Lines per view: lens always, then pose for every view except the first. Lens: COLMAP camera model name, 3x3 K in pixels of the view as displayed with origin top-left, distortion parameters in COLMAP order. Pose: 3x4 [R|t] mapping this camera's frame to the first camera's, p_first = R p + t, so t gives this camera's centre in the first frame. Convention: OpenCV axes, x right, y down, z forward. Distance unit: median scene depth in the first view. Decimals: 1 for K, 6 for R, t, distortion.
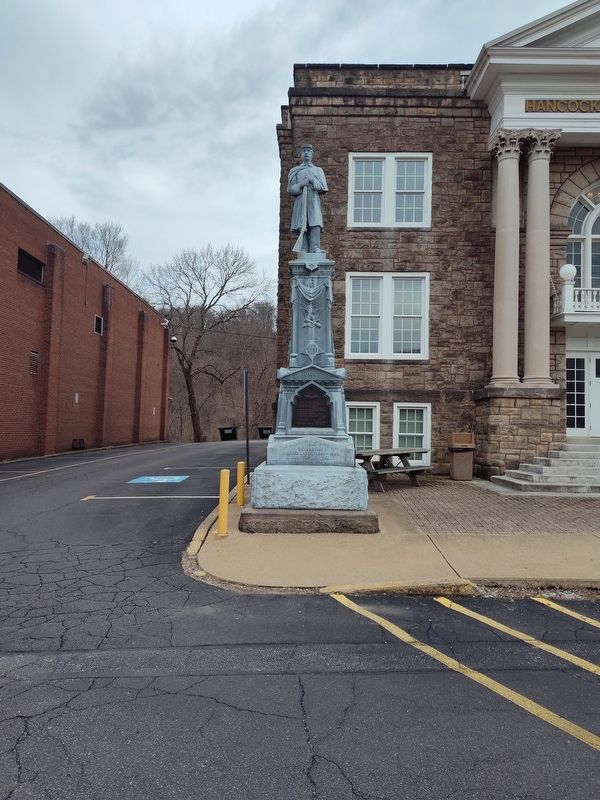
lens RADIAL K [[557.1, 0, 300.0], [0, 557.1, 400.0], [0, 0, 1]] dist [0.054855, -0.061820]
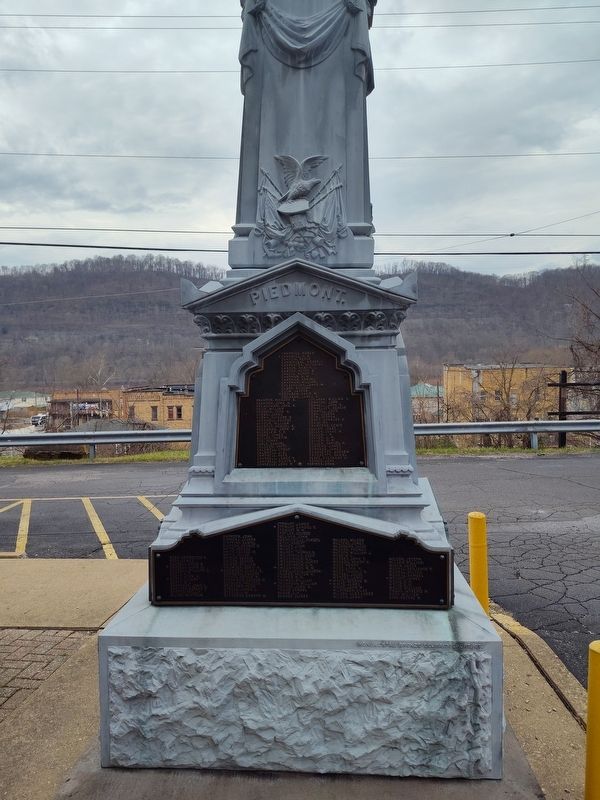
lens RADIAL K [[557.1, 0, 300.0], [0, 557.1, 400.0], [0, 0, 1]] dist [0.054855, -0.061820]
pose [[0.999550, -0.023512, -0.018605, 0.015578], [0.025391, 0.993803, 0.108219, -0.012027], [0.015946, -0.108643, 0.993953, 0.404936]]
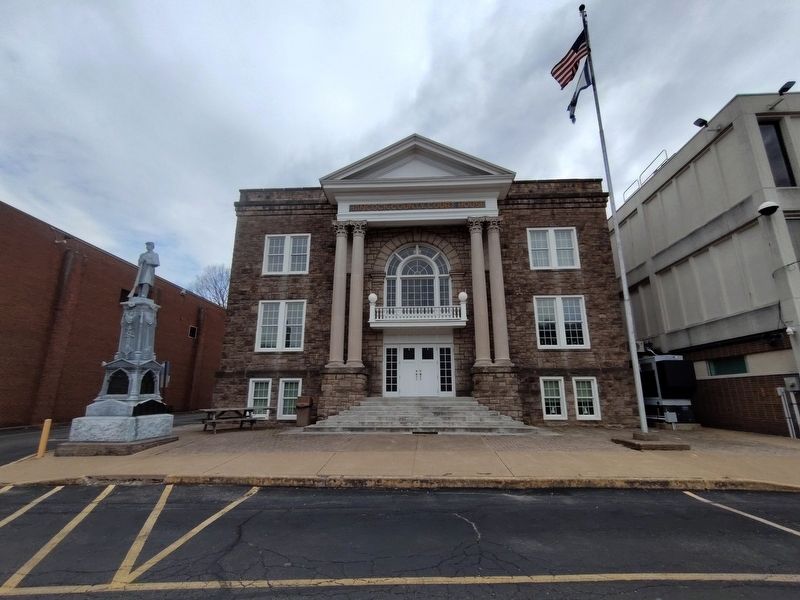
lens RADIAL K [[382.4, 0, 400.0], [0, 382.4, 300.0], [0, 0, 1]] dist [-0.000581, 0.000069]
pose [[0.998987, -0.030262, -0.033298, 0.559069], [0.023111, 0.980062, -0.197341, 0.009314], [0.038606, 0.196372, 0.979769, -0.125531]]
